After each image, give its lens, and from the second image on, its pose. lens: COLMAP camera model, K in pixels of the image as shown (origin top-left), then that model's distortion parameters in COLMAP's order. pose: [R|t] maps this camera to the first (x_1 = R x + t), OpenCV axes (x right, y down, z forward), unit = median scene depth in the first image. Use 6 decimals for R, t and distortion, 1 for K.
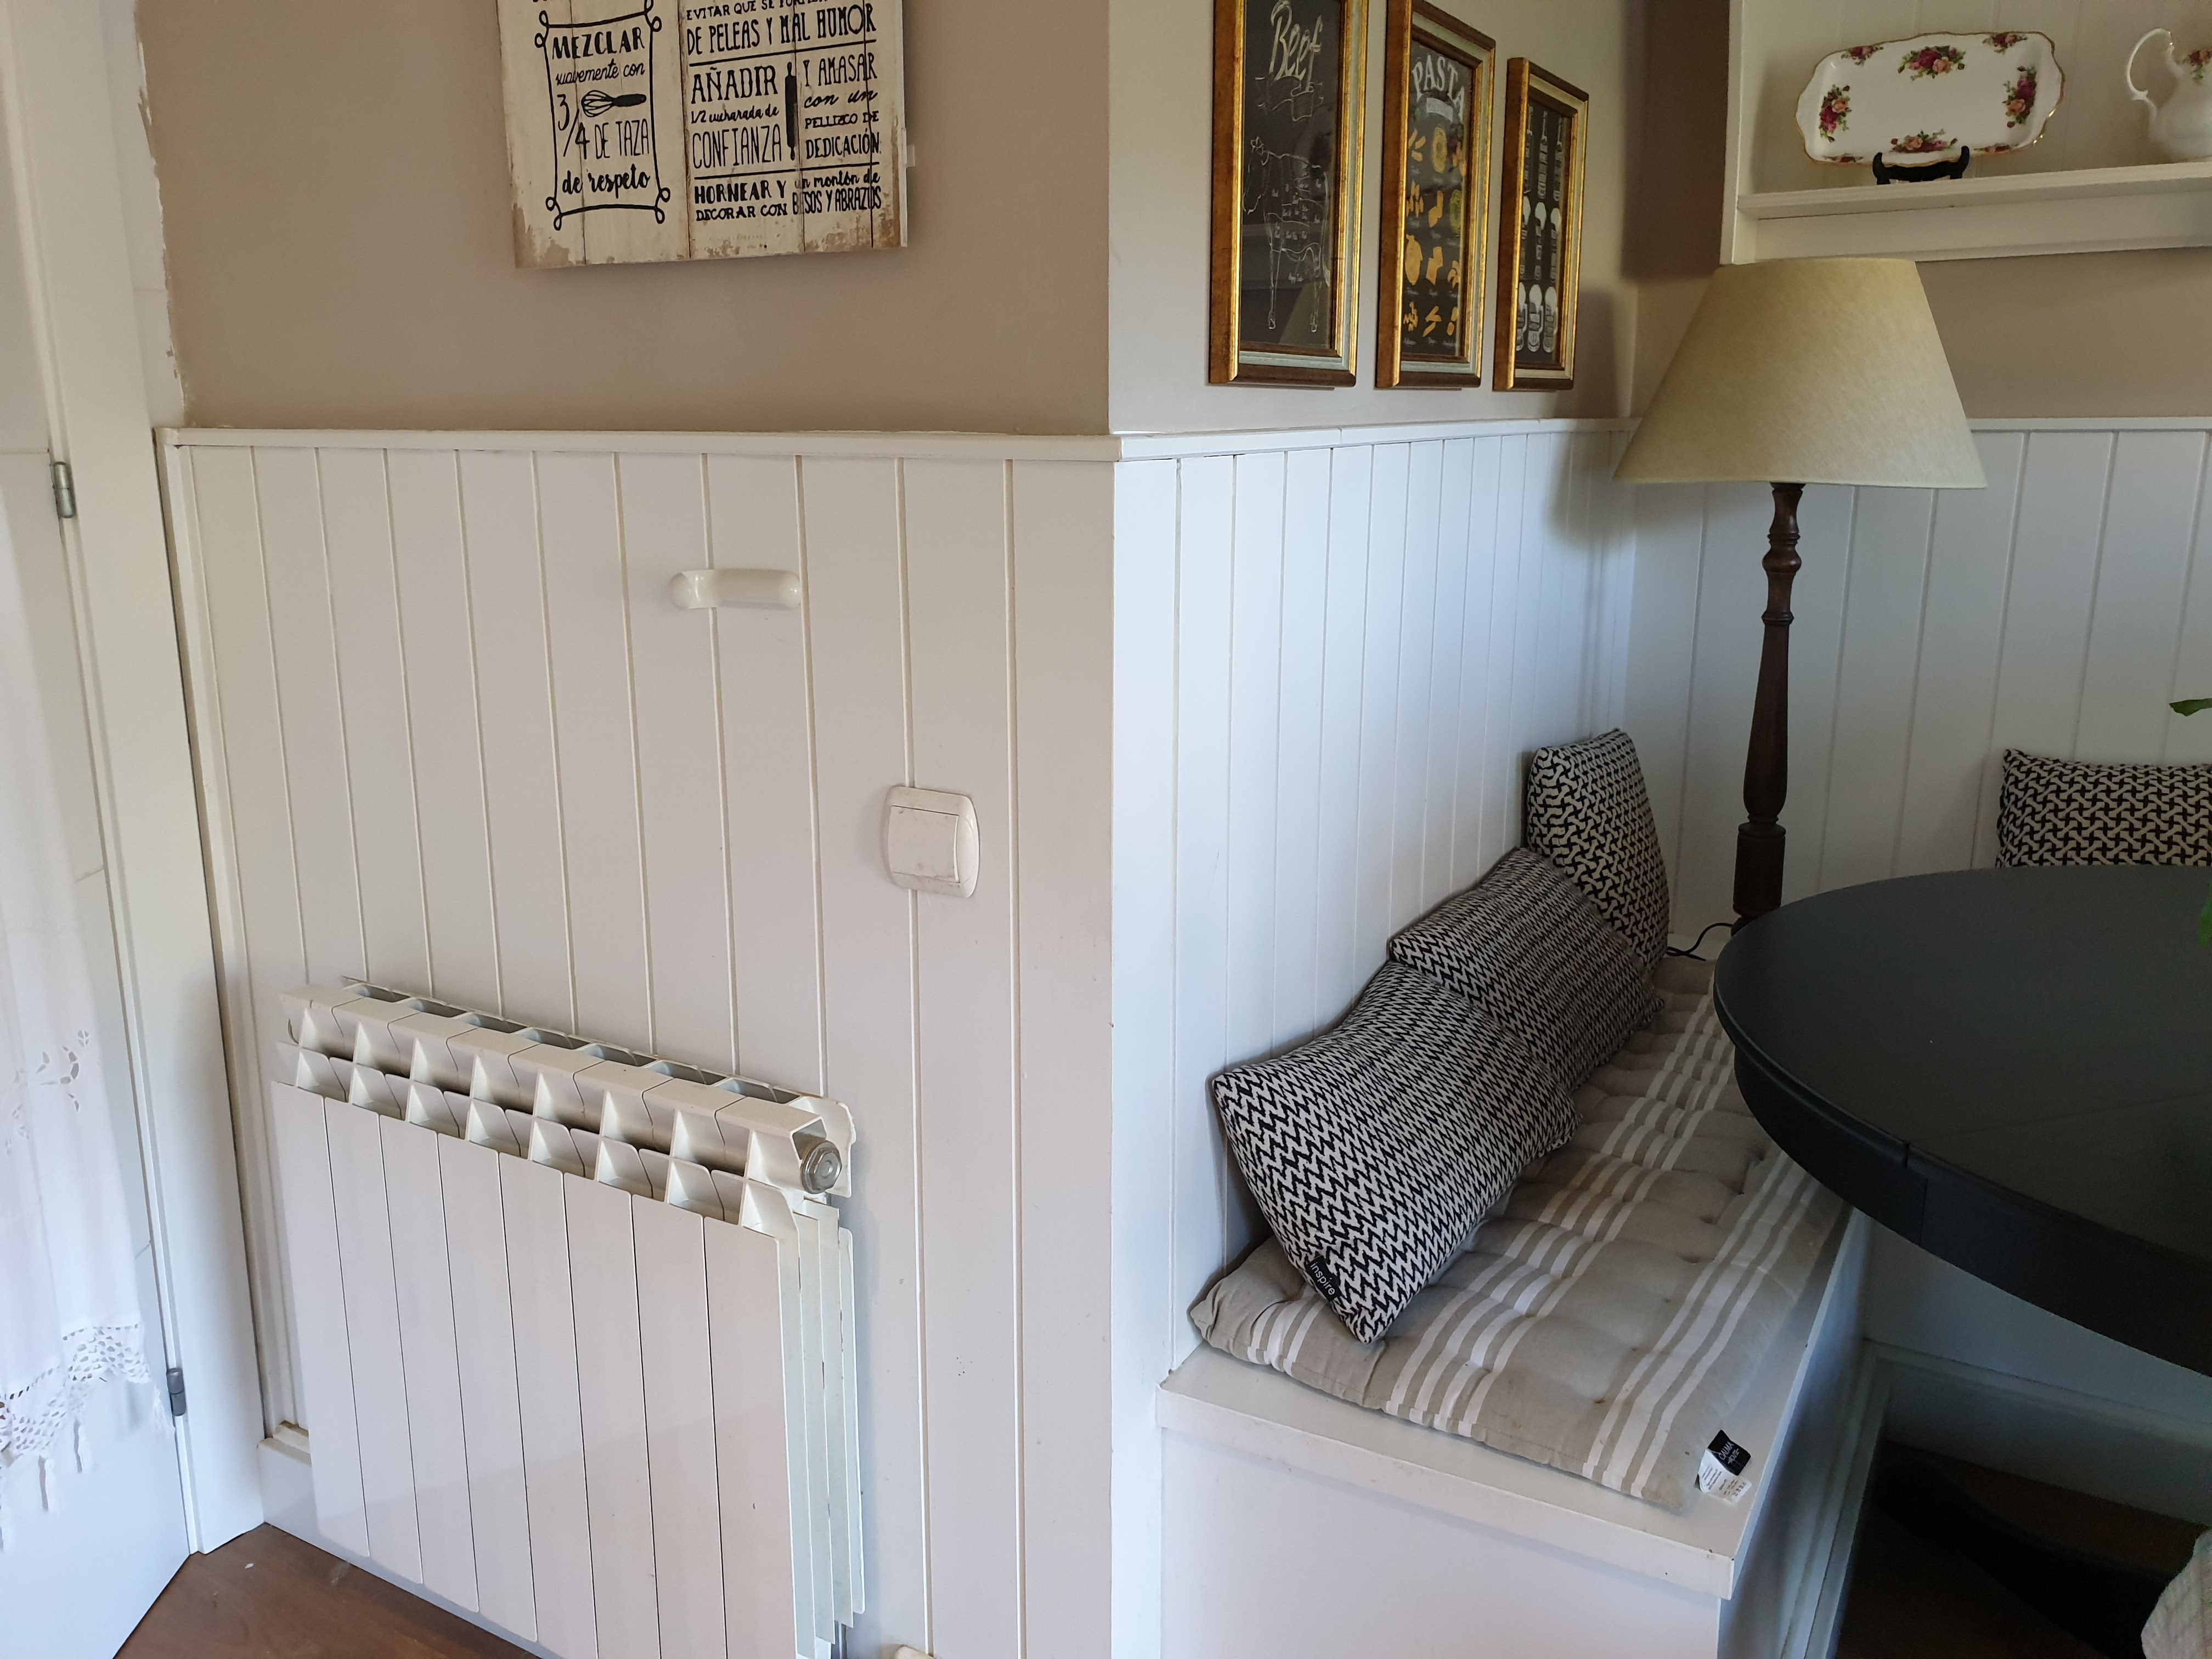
lens RADIAL K [[1763.3, 0, 1106.0], [0, 1763.3, 829.5], [0, 0, 1]] dist [0.052369, -0.000006]
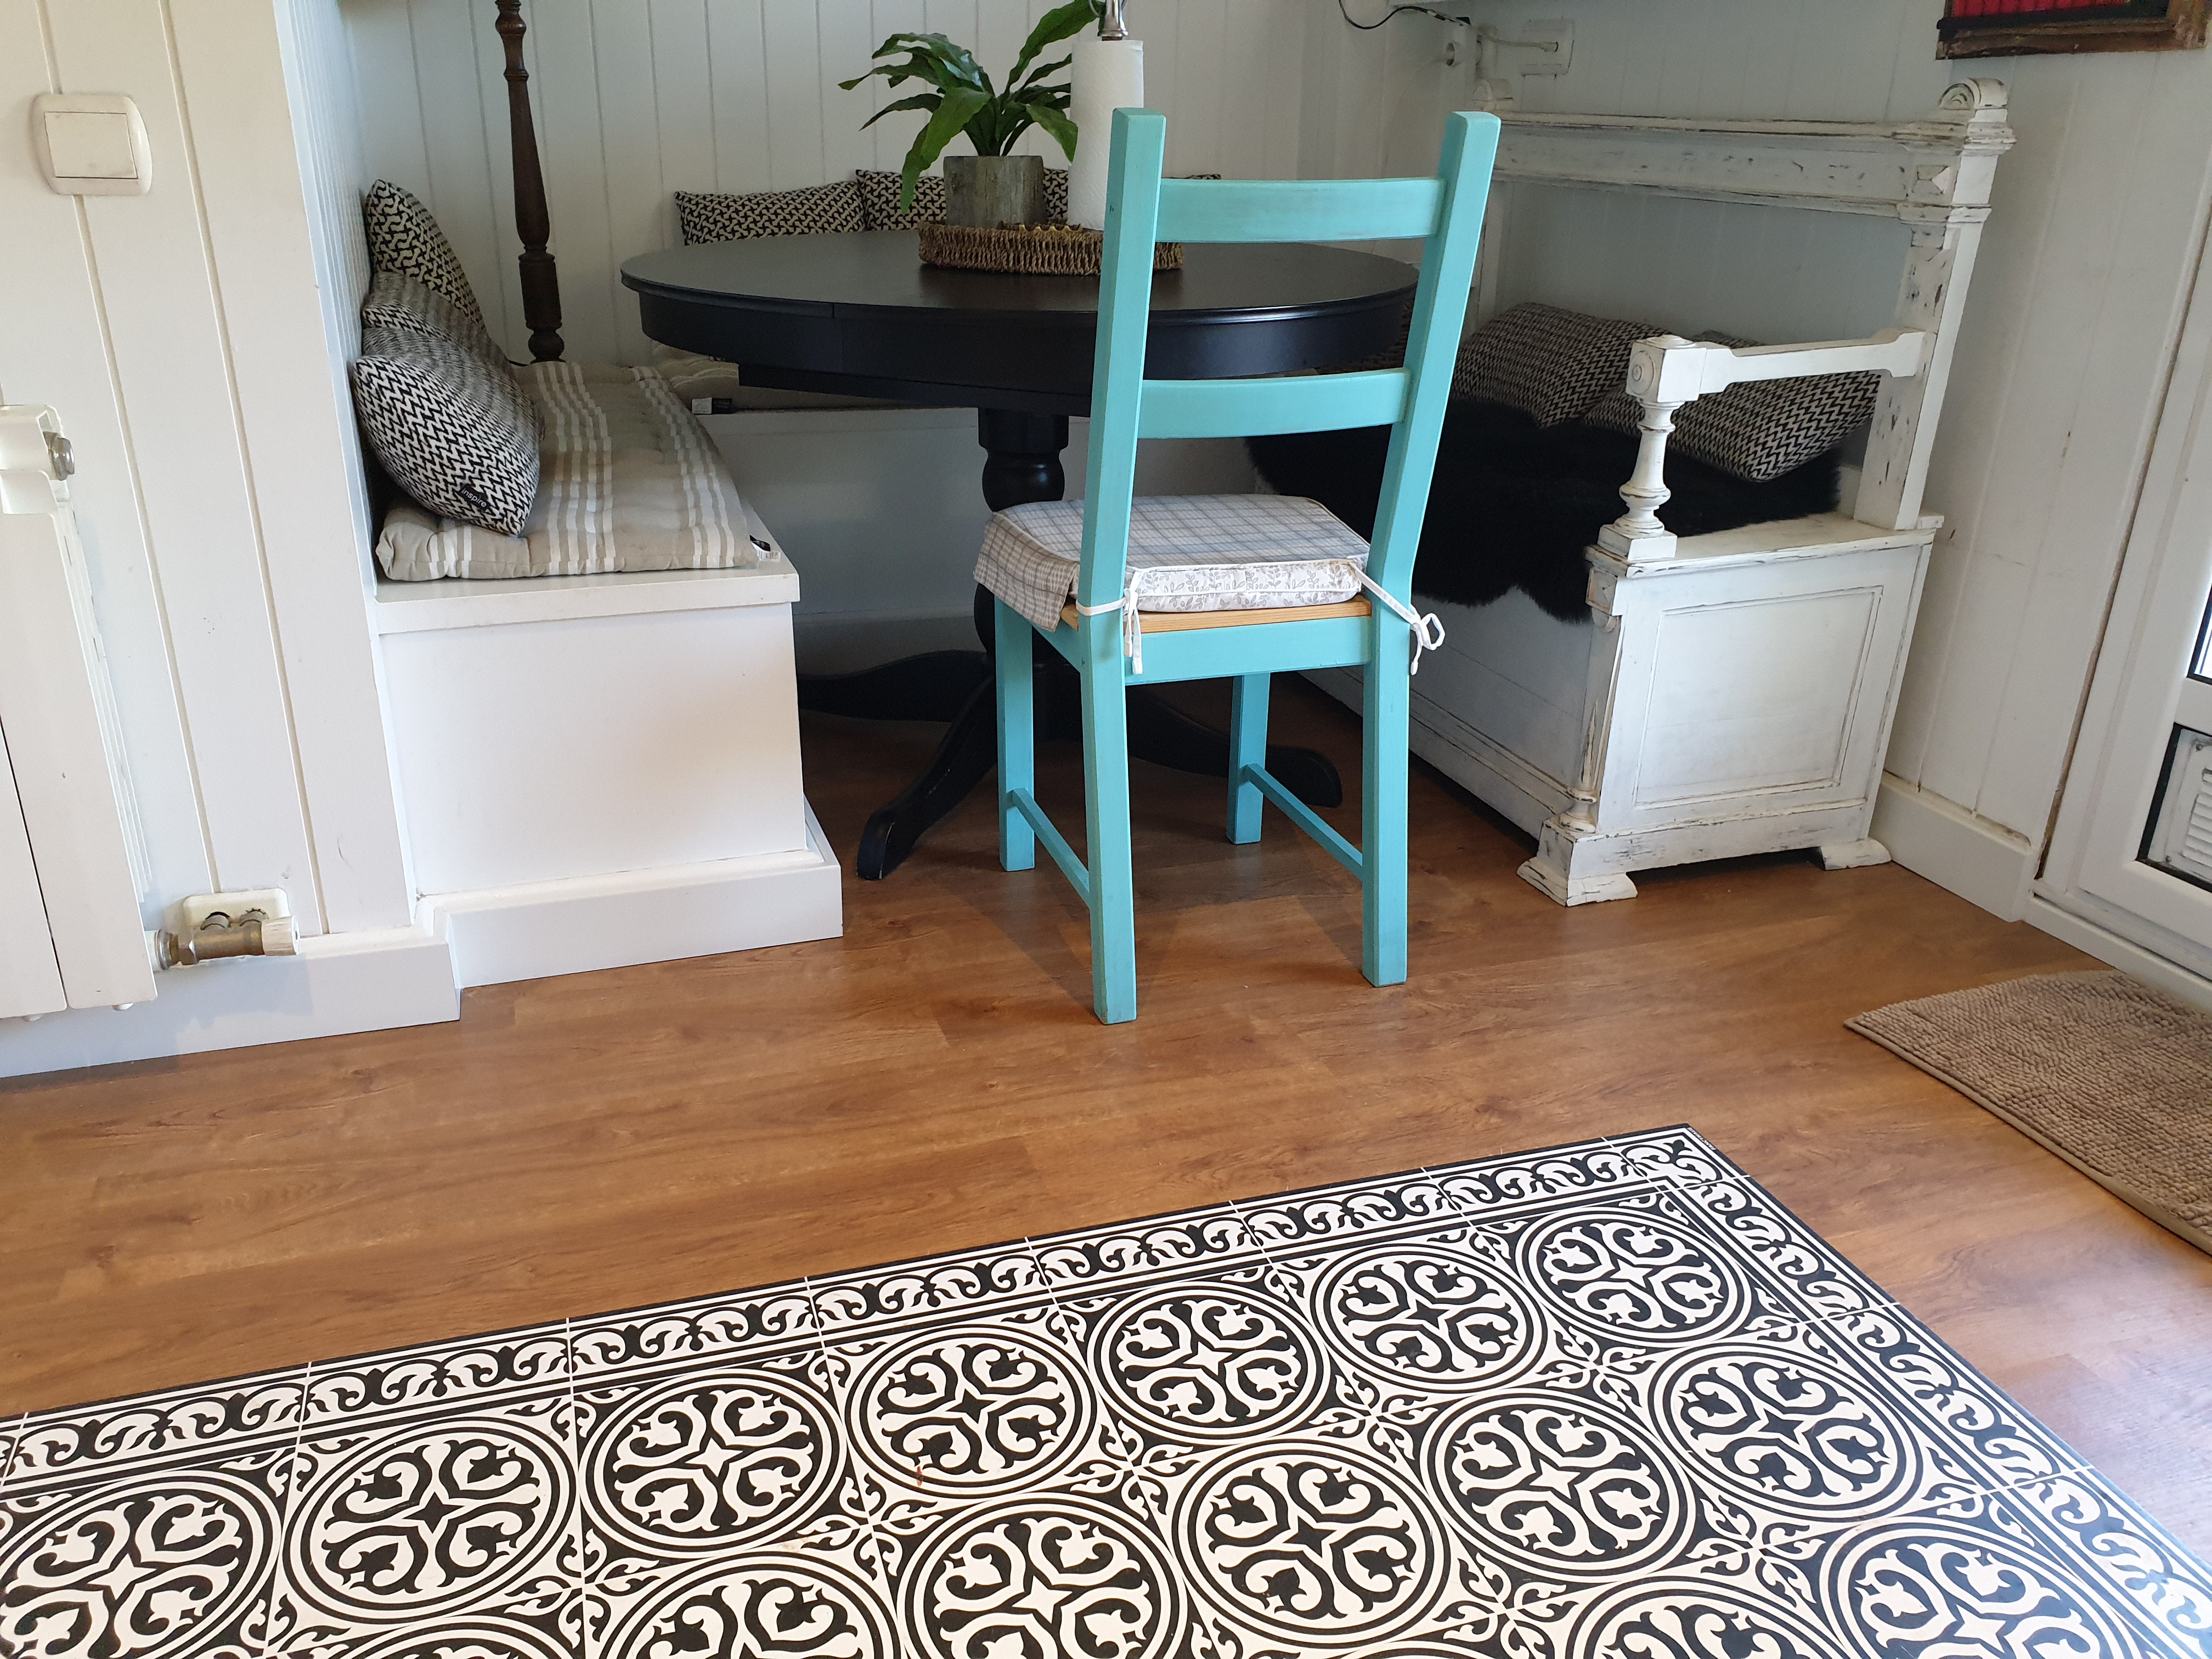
lens RADIAL K [[1763.3, 0, 1106.0], [0, 1763.3, 829.5], [0, 0, 1]] dist [0.052369, -0.000006]
pose [[0.659886, -0.280547, 0.697025, -0.585081], [0.166061, 0.959192, 0.228855, 0.264909], [-0.732785, -0.035269, 0.679546, -0.305023]]
